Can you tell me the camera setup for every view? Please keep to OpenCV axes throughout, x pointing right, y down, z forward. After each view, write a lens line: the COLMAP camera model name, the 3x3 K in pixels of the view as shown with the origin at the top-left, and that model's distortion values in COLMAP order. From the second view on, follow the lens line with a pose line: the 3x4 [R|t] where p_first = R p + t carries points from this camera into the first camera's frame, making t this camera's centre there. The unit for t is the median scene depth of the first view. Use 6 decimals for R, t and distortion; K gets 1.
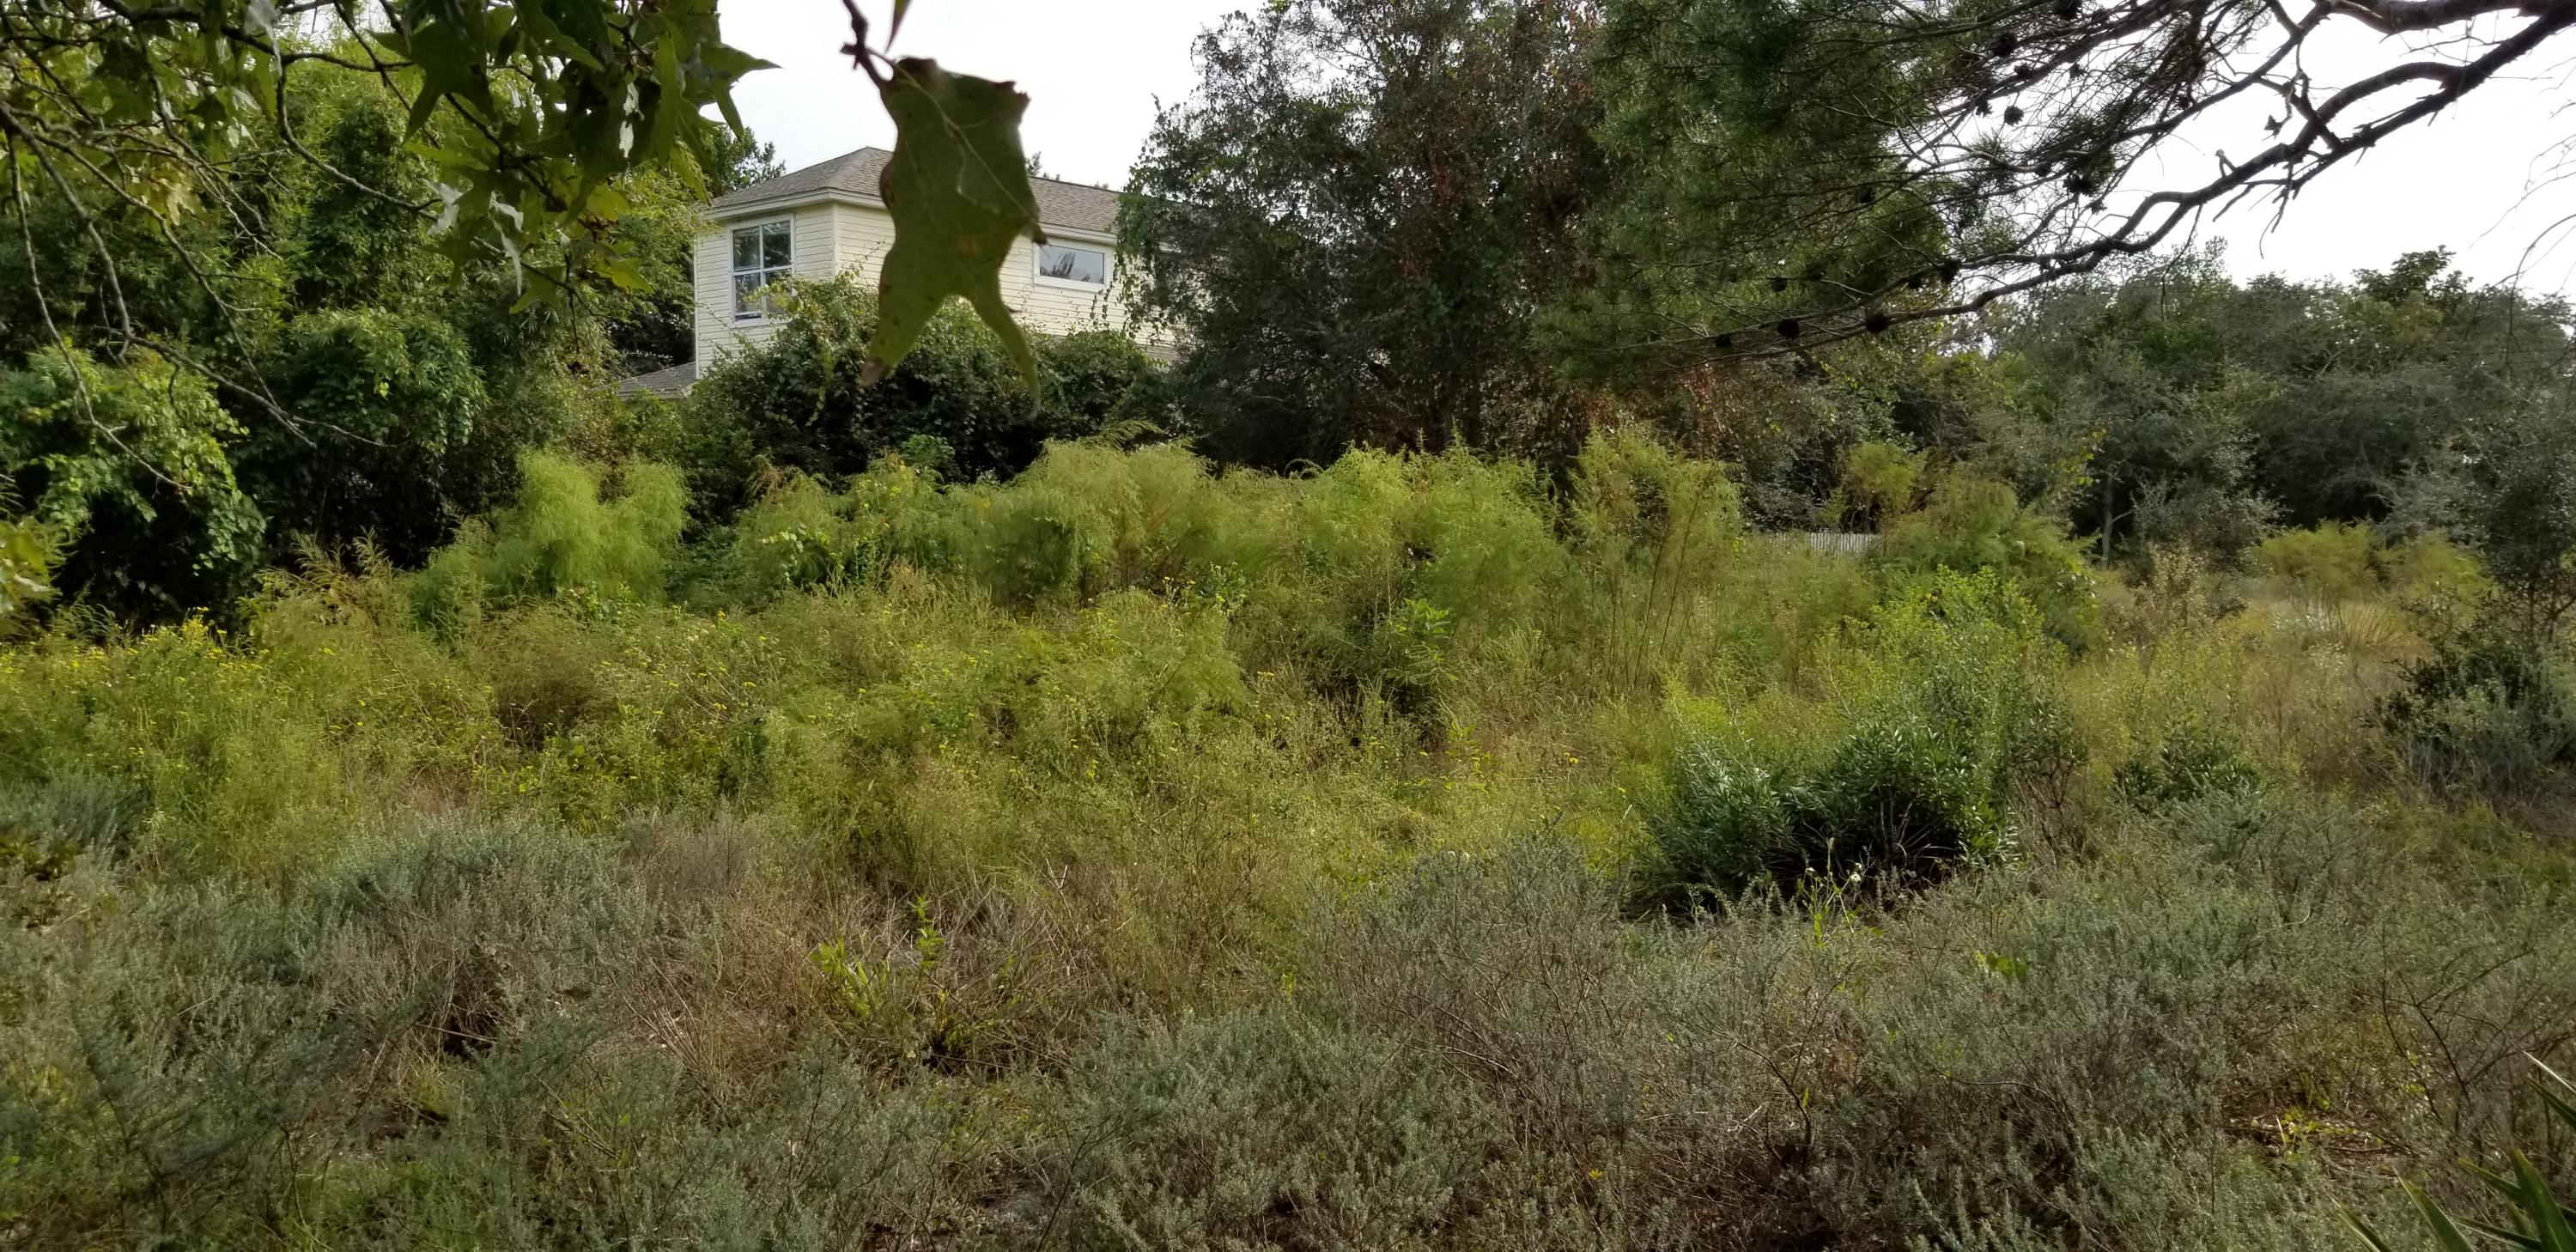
lens RADIAL K [[2052.3, 0, 1191.6], [0, 2052.3, 583.8], [0, 0, 1]] dist [0.066844, -0.112667]
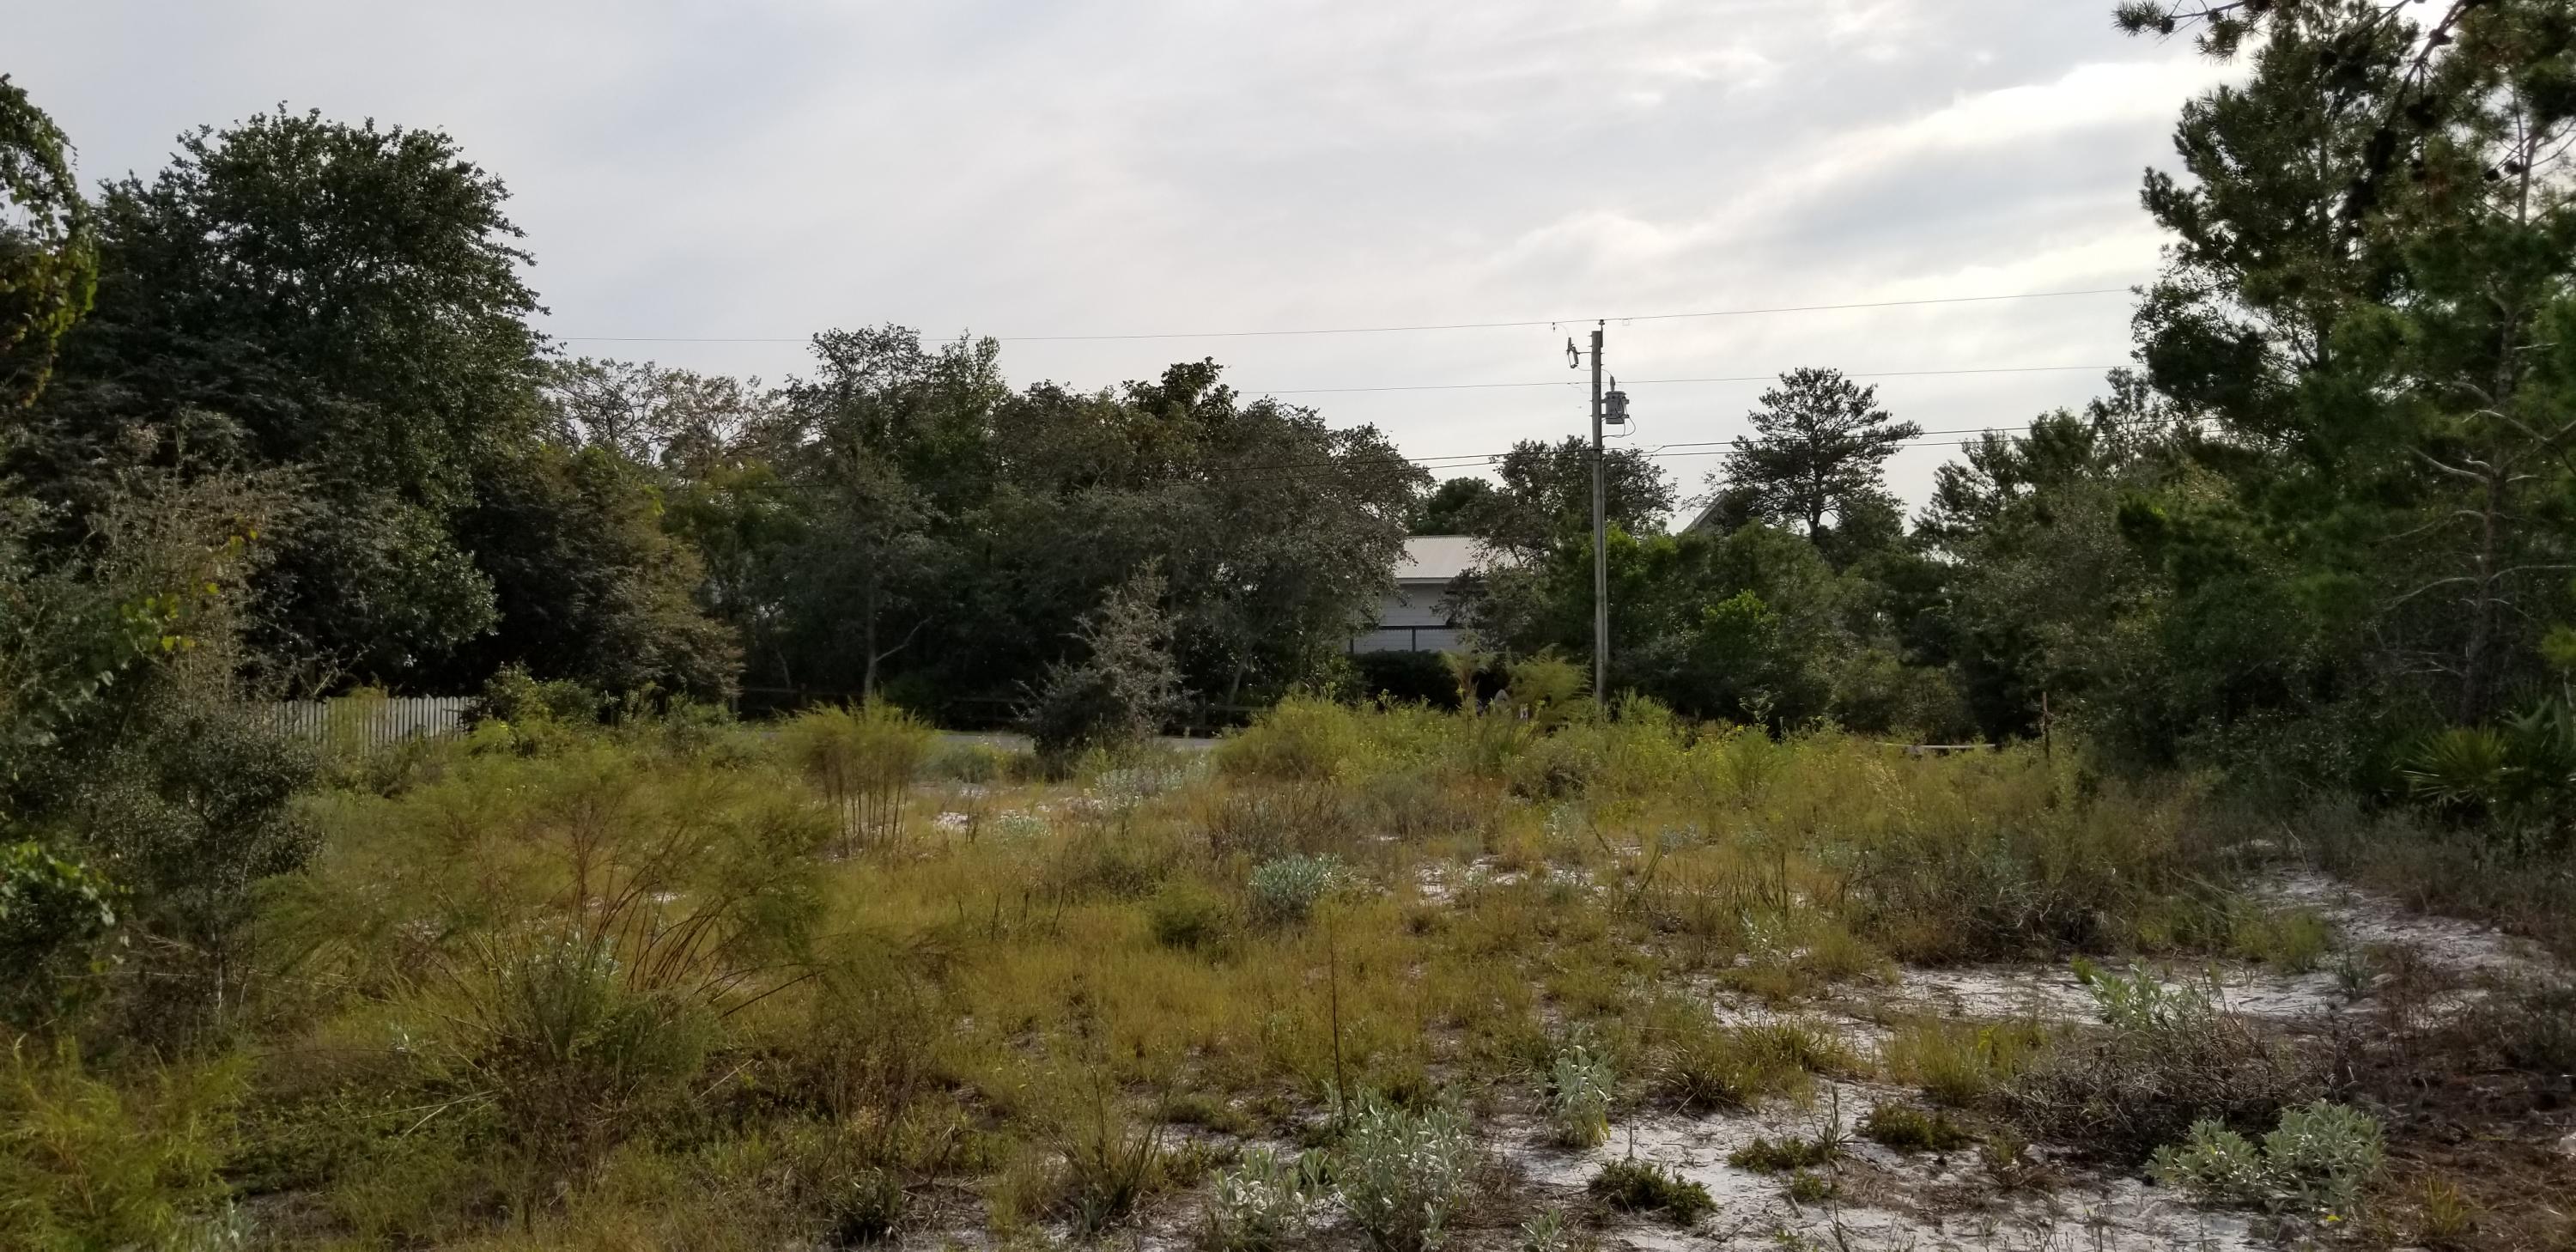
lens RADIAL K [[2052.3, 0, 1185.4], [0, 2052.3, 526.7], [0, 0, 1]] dist [0.066844, -0.112667]
pose [[0.884290, 0.008500, 0.466860, 0.861134], [0.033493, 0.996104, -0.081575, -0.064580], [-0.465734, 0.087773, 0.880561, 1.038479]]
